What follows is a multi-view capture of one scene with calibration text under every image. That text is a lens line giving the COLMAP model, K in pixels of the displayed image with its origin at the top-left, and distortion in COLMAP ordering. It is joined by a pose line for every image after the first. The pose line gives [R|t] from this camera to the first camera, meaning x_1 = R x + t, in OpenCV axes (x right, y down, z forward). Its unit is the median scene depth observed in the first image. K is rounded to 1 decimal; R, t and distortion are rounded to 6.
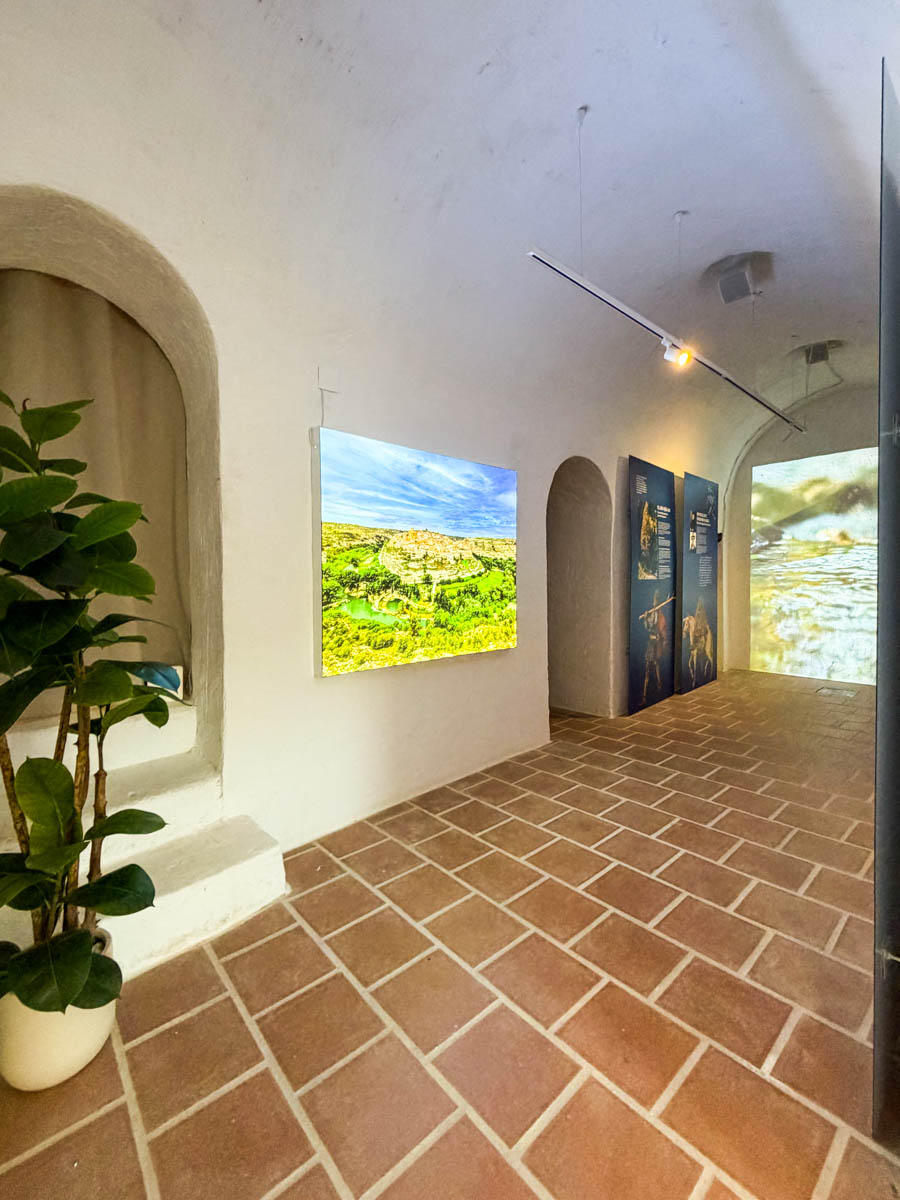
lens RADIAL K [[478.3, 0, 451.9], [0, 478.3, 599.9], [0, 0, 1]] dist [-0.000555, 0.000736]
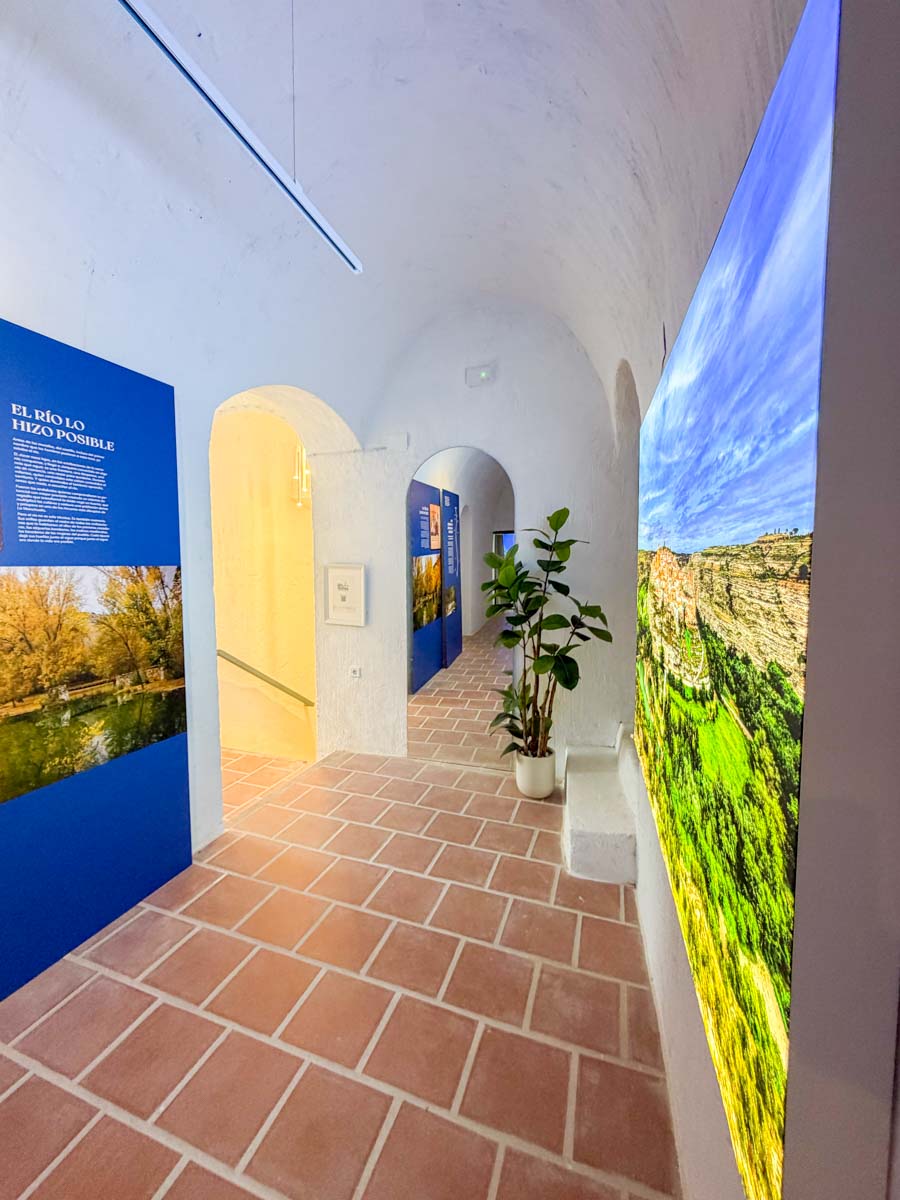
lens RADIAL K [[478.3, 0, 451.0], [0, 478.3, 595.5], [0, 0, 1]] dist [-0.000555, 0.000736]
pose [[-0.863528, 0.054154, -0.501385, 0.307438], [-0.006194, 0.993004, 0.117922, -0.138958], [0.504263, 0.104935, -0.857151, 1.178382]]
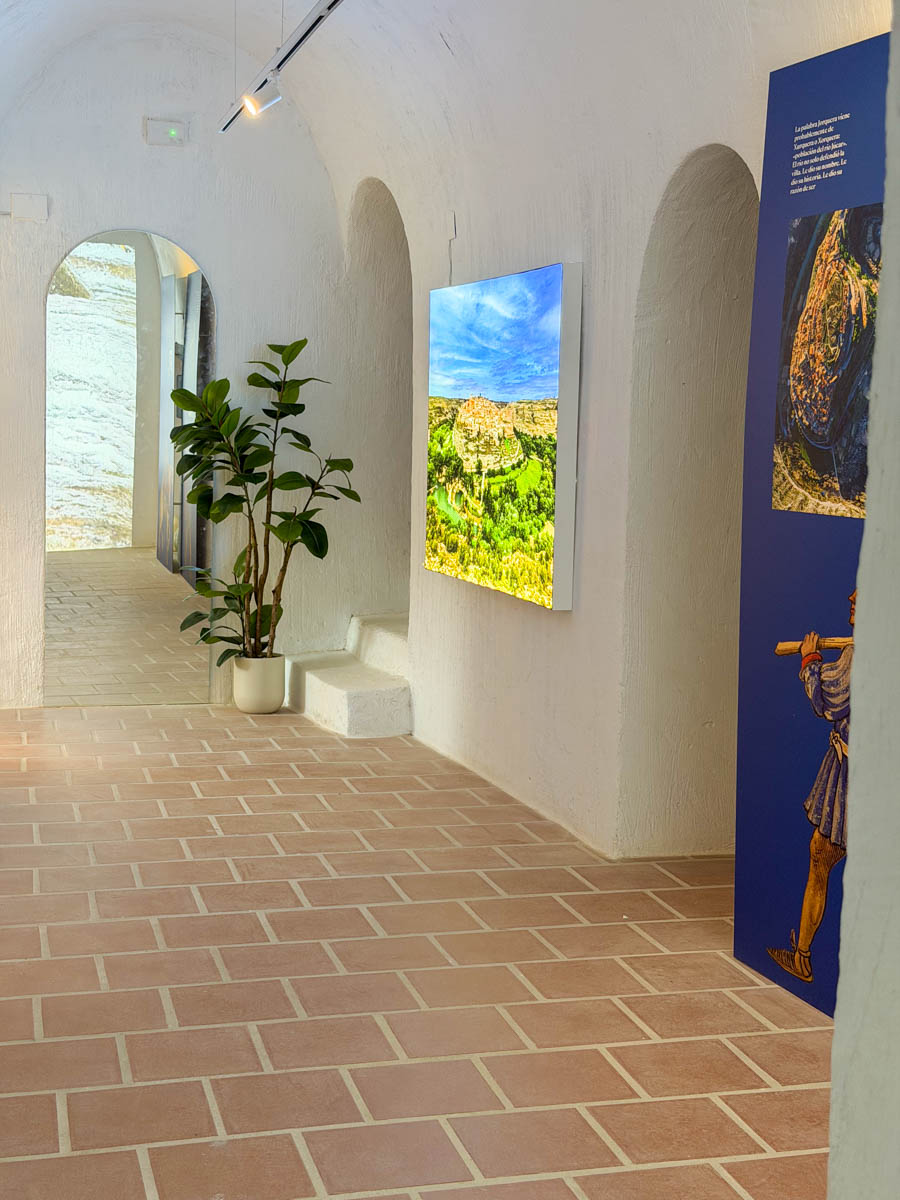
lens RADIAL K [[1782.3, 0, 456.9], [0, 1782.3, 603.3], [0, 0, 1]] dist [0.142386, 0.000000]
pose [[-0.420629, 0.095235, -0.902220, 2.133610], [-0.059477, 0.989441, 0.132171, -0.173267], [0.905281, 0.109256, -0.410523, 1.899221]]
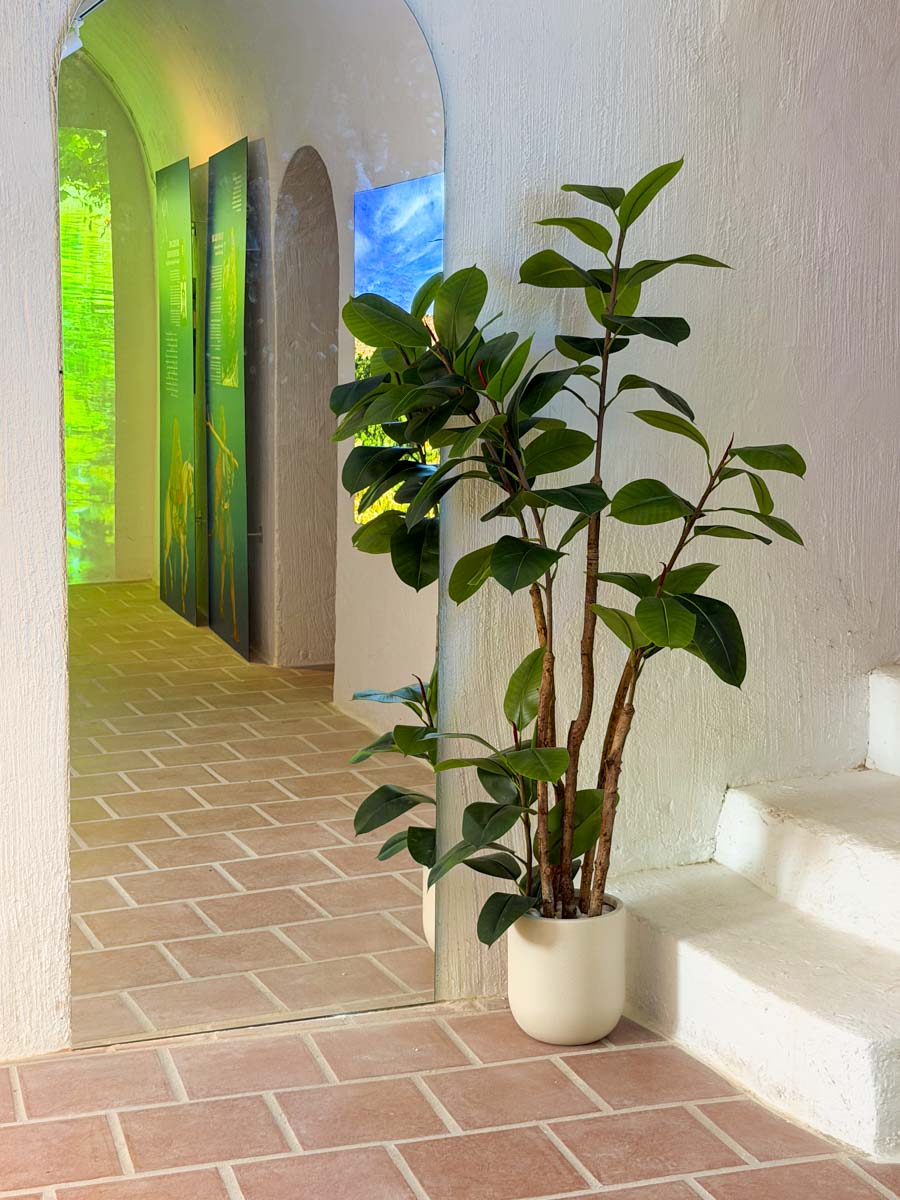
lens RADIAL K [[1782.3, 0, 448.4], [0, 1782.3, 595.2], [0, 0, 1]] dist [0.142386, 0.000000]
pose [[-0.371242, 0.114565, -0.921441, 0.823476], [-0.035212, 0.989908, 0.137264, -0.072249], [0.927868, 0.083404, -0.363462, 0.786182]]
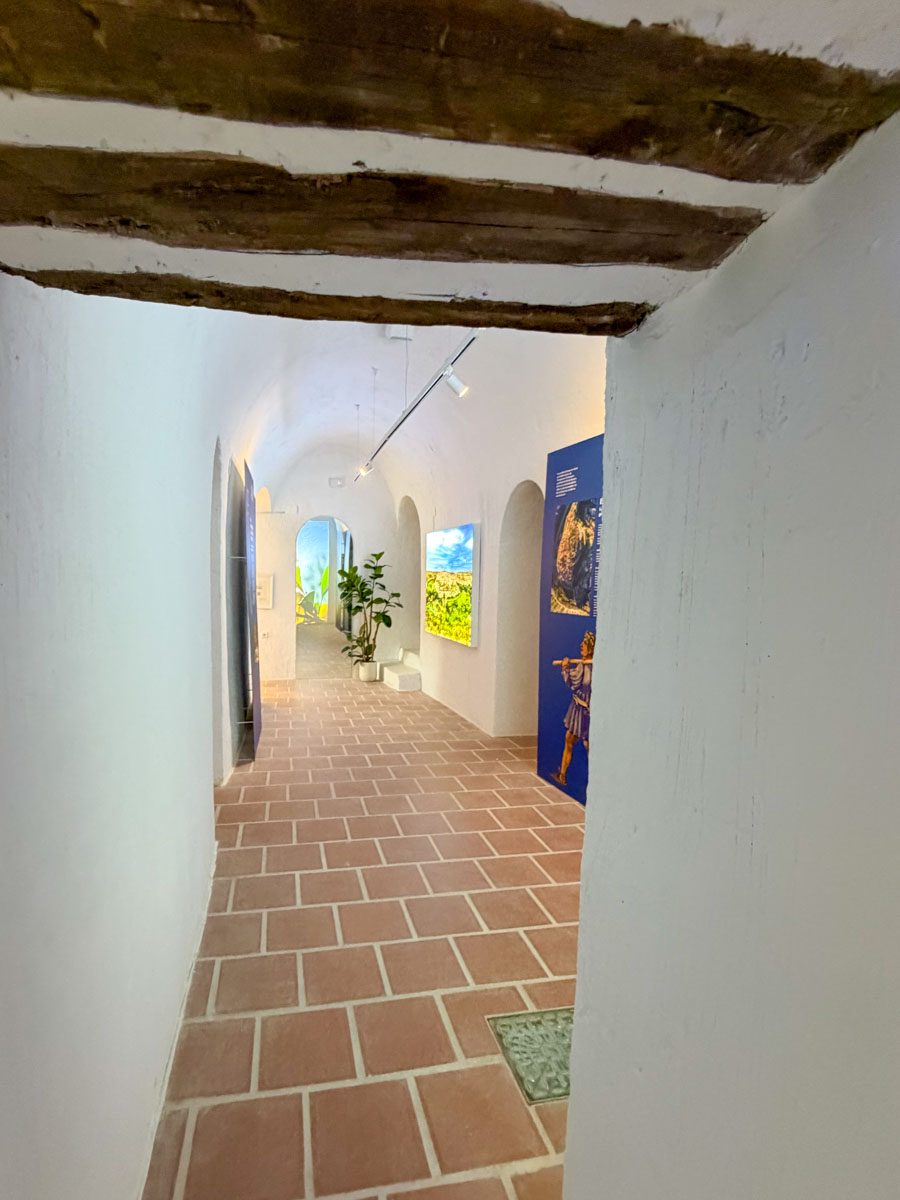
lens RADIAL K [[605.4, 0, 374.3], [0, 605.4, 634.6], [0, 0, 1]] dist [0.002171, 0.000094]
pose [[-0.515149, 0.090867, -0.852270, 2.045338], [-0.040365, 0.990689, 0.130023, -0.180765], [0.856150, 0.101383, -0.506684, 1.872584]]
